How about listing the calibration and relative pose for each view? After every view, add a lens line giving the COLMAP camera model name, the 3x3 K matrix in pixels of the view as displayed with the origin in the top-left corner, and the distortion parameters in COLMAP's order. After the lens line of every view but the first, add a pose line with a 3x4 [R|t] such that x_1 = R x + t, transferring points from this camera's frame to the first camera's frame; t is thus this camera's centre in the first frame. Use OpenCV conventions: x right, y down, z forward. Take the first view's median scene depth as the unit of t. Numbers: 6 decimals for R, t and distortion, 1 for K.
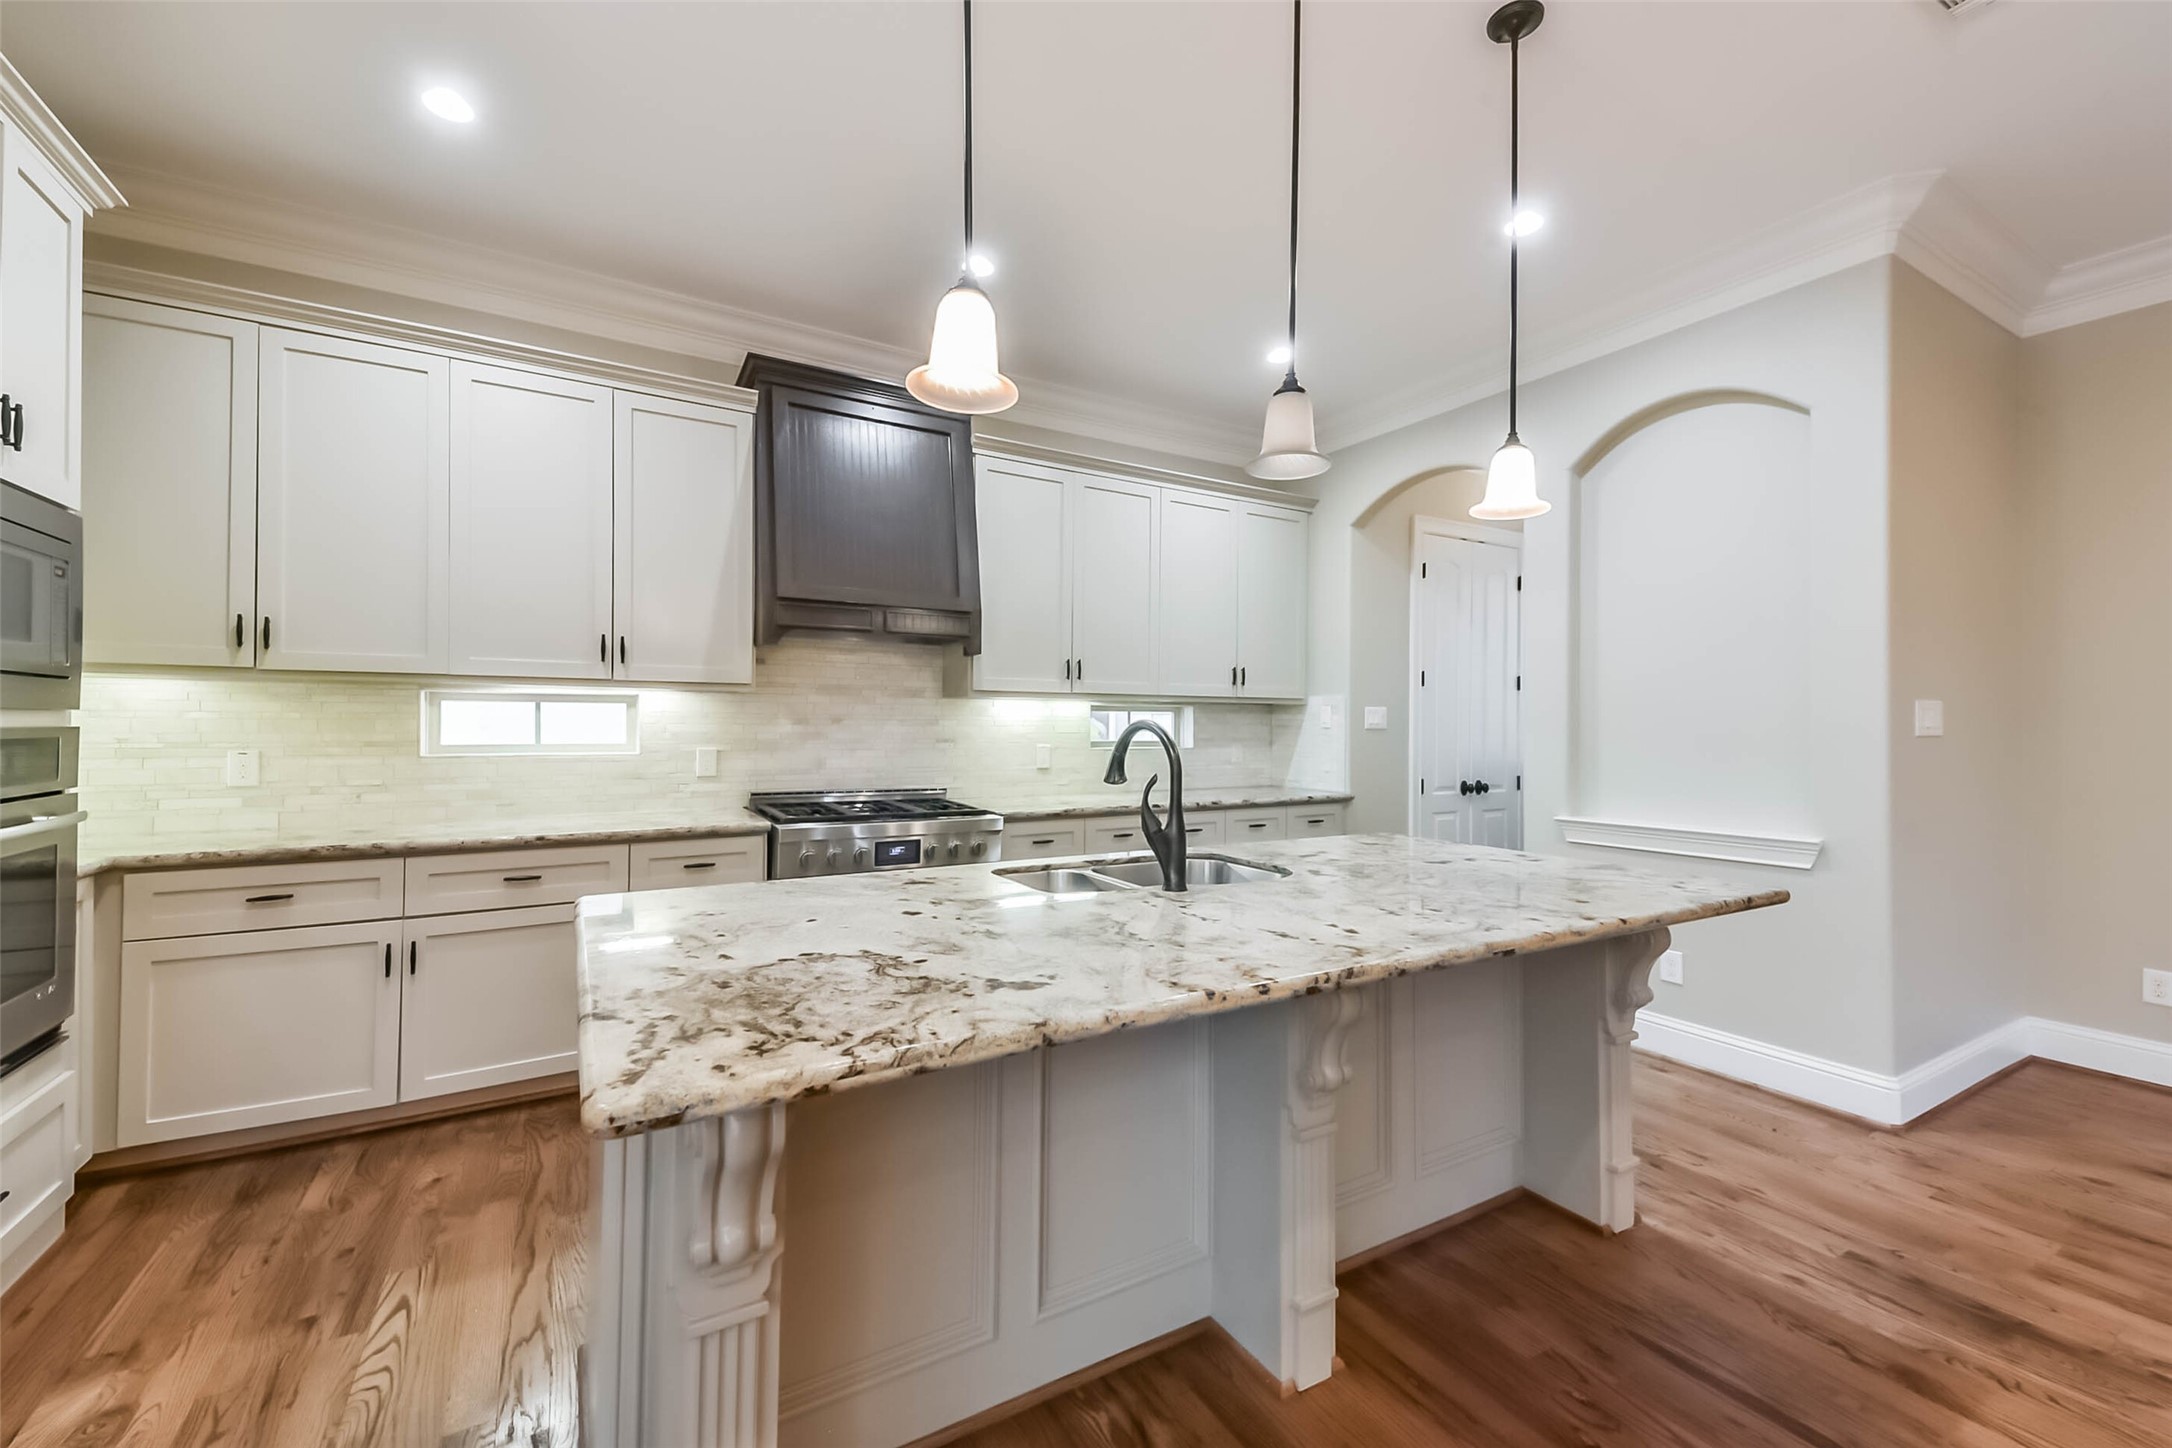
lens RADIAL K [[859.4, 0, 1079.8], [0, 859.4, 716.2], [0, 0, 1]] dist [0.049514, -0.020740]
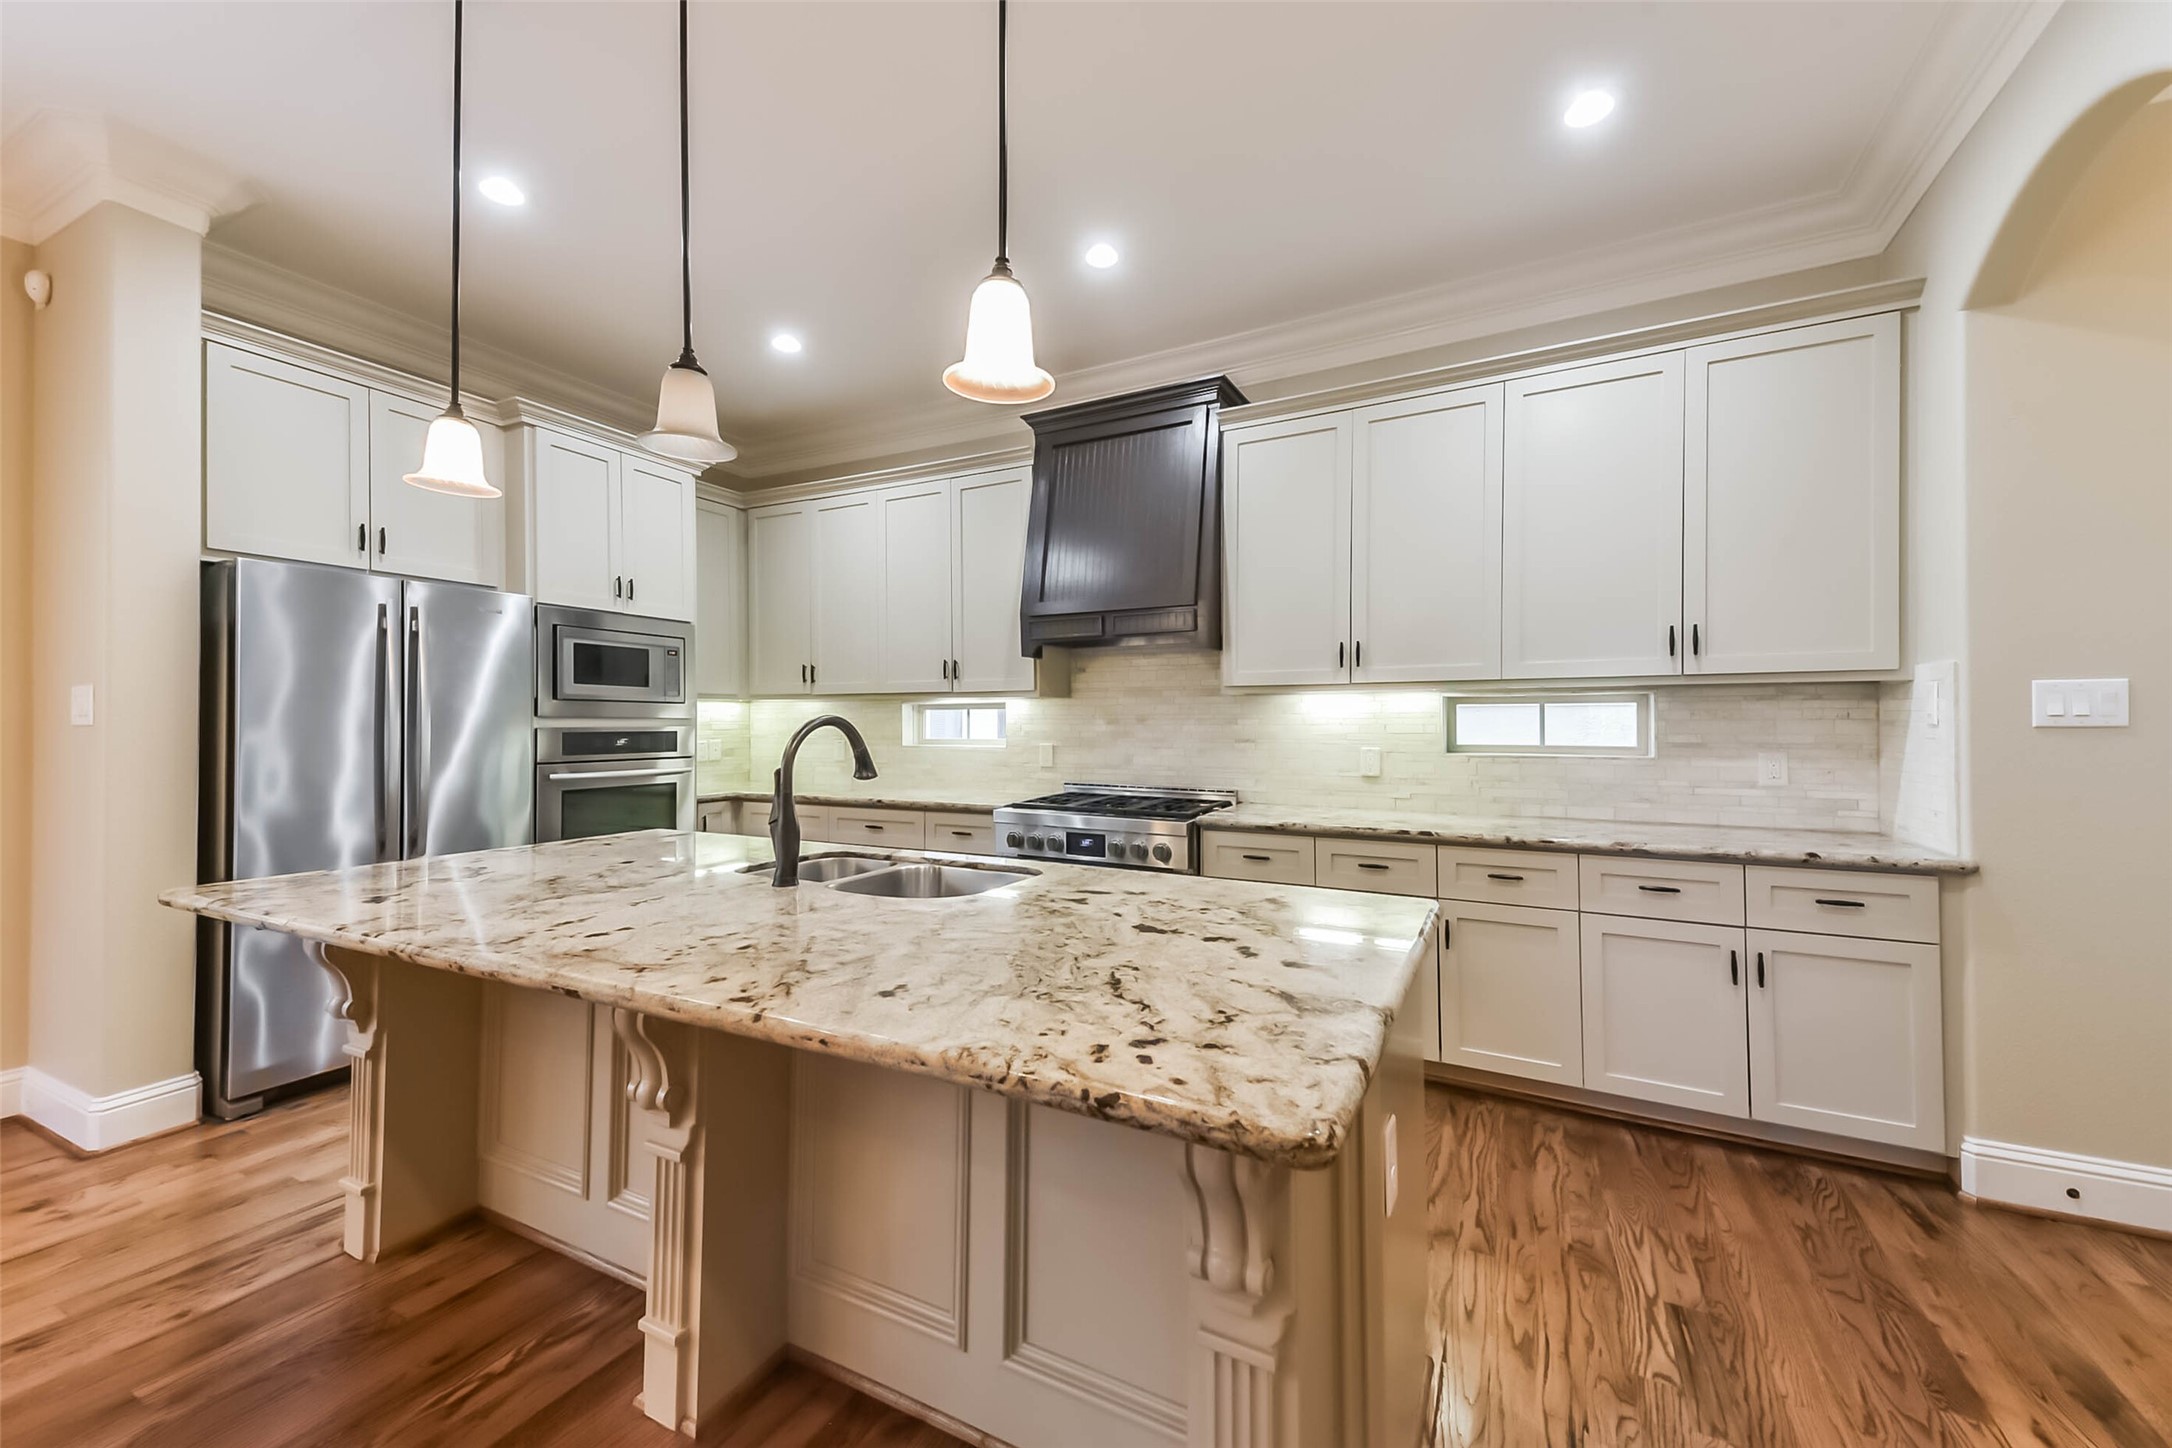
lens RADIAL K [[839.7, 0, 1084.7], [0, 839.7, 719.8], [0, 0, 1]] dist [0.077245, -0.032974]
pose [[0.534414, -0.011539, -0.845144, 0.656701], [0.010406, 0.999921, -0.007072, 0.012829], [0.845159, -0.005015, 0.534491, 0.448138]]
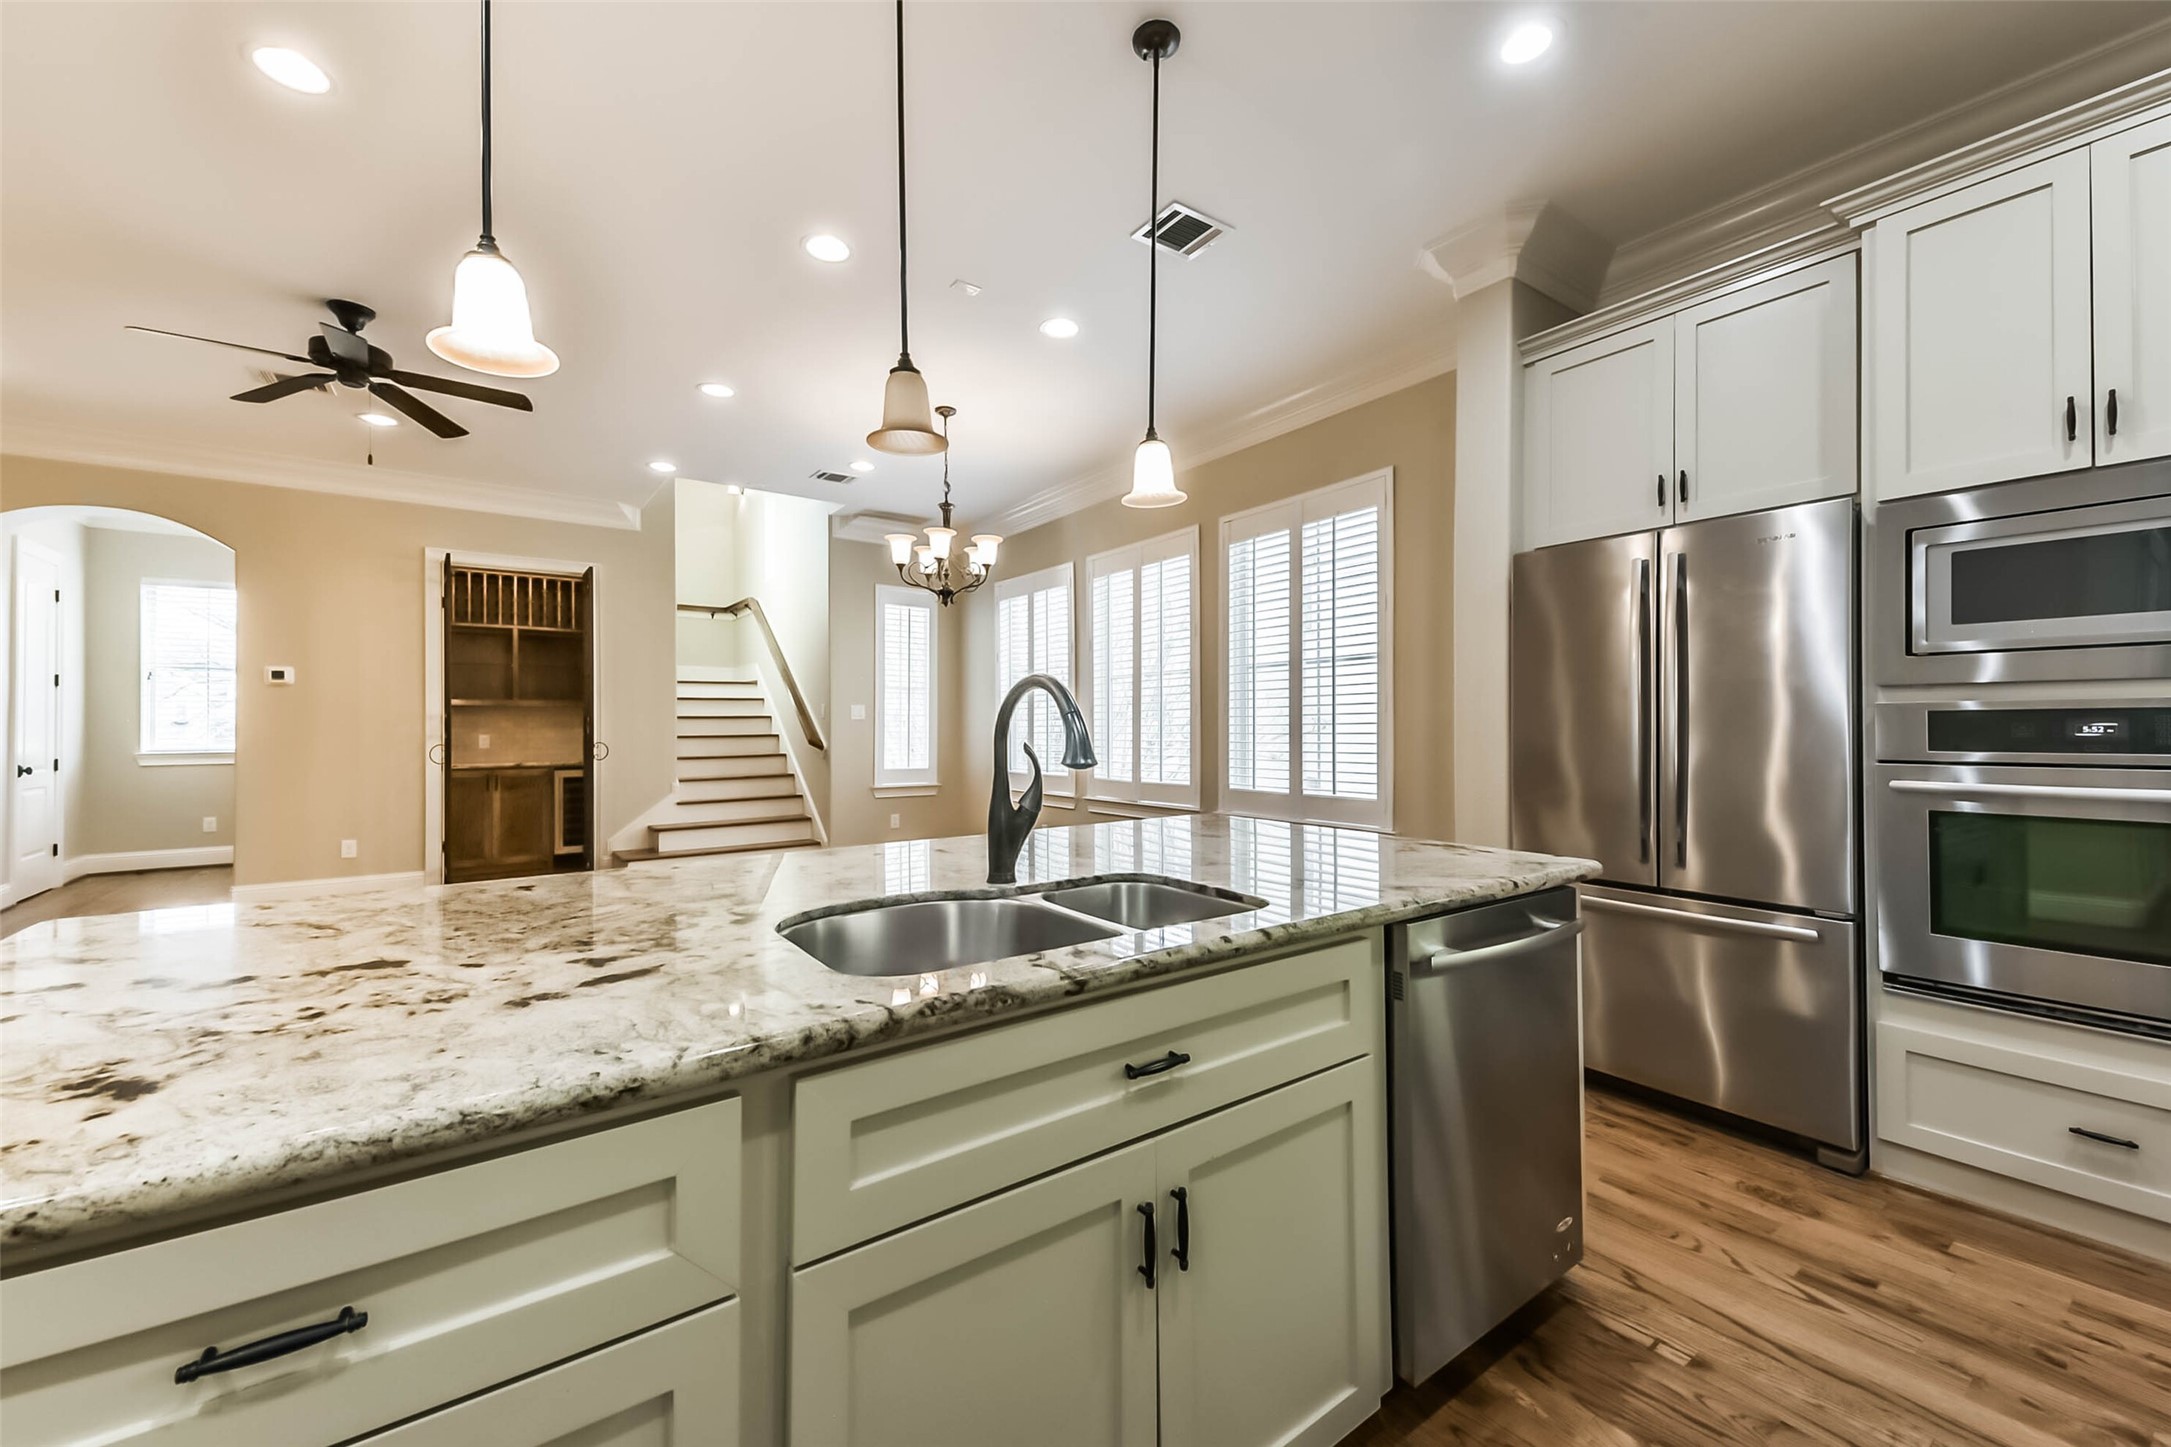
lens RADIAL K [[848.2, 0, 1083.7], [0, 848.2, 719.7], [0, 0, 1]] dist [0.055418, -0.018238]
pose [[-0.996017, -0.006182, -0.088946, 0.060827], [-0.004643, 0.999836, -0.017492, 0.035084], [0.089039, -0.017010, -0.995883, 1.063740]]
